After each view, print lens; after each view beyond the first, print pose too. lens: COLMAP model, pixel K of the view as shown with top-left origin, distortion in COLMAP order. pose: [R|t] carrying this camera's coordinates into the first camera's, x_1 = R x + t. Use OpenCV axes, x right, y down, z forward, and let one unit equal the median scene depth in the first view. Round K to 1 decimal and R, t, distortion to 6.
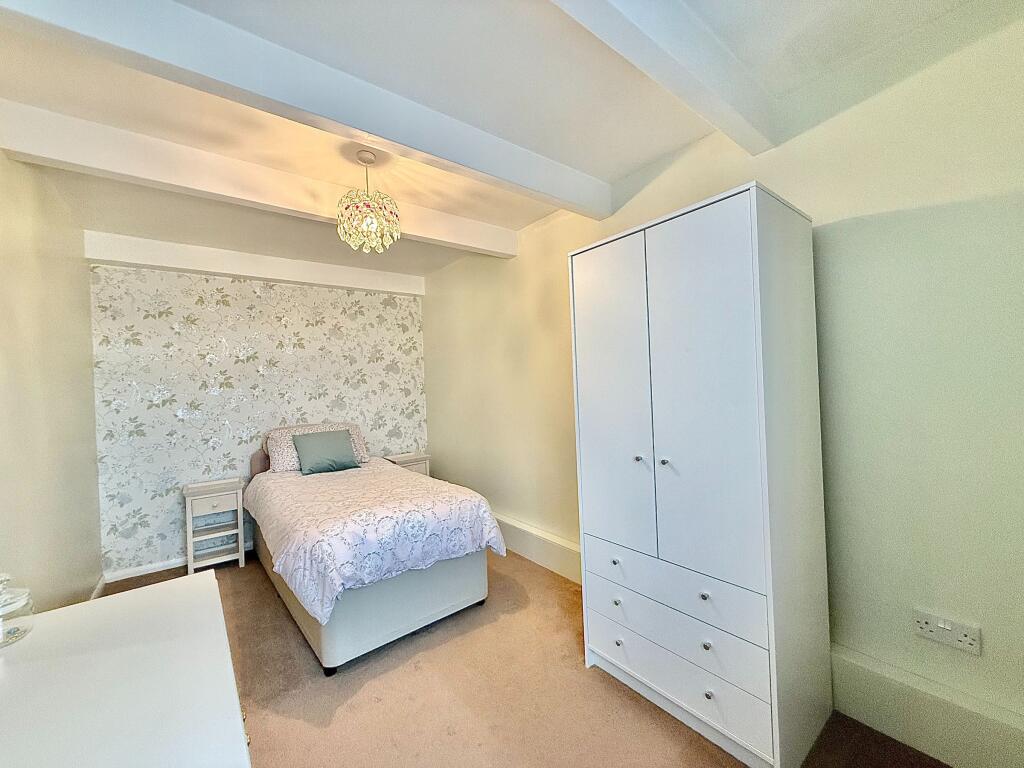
lens RADIAL K [[412.5, 0, 509.0], [0, 412.5, 382.9], [0, 0, 1]] dist [0.000962, 0.000818]
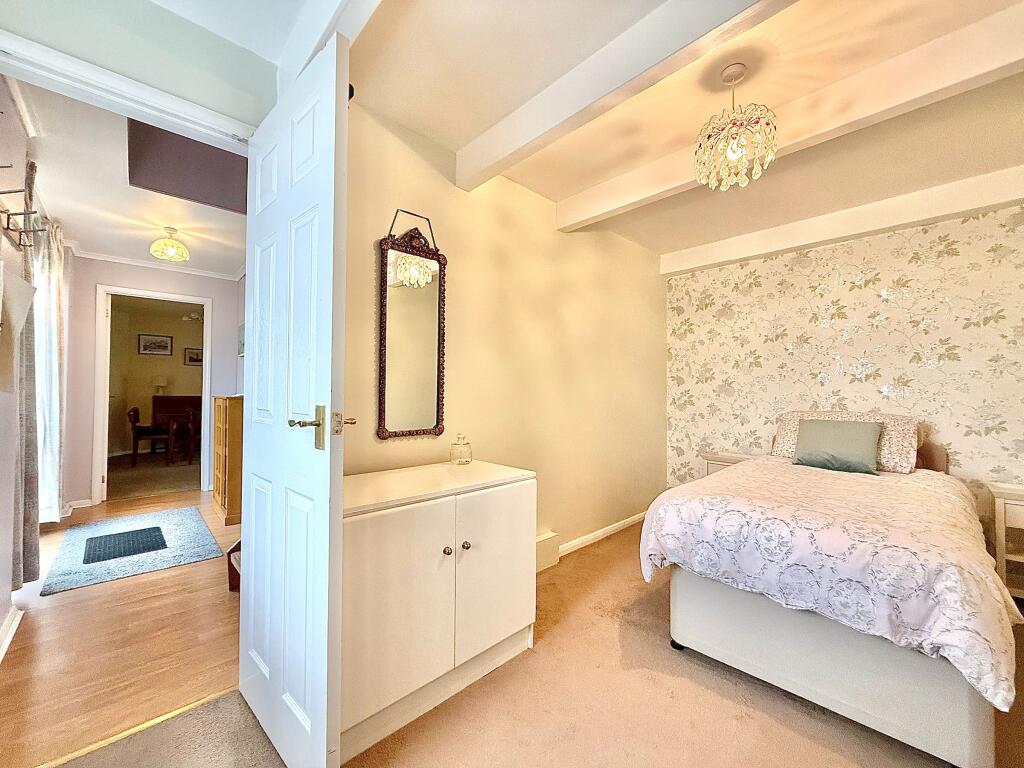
lens RADIAL K [[412.5, 0, 509.3], [0, 412.5, 384.4], [0, 0, 1]] dist [0.000962, 0.000818]
pose [[0.084903, 0.019819, -0.996192, 0.400988], [-0.013214, 0.999737, 0.018763, 0.061160], [0.996302, 0.011571, 0.085143, 0.427024]]
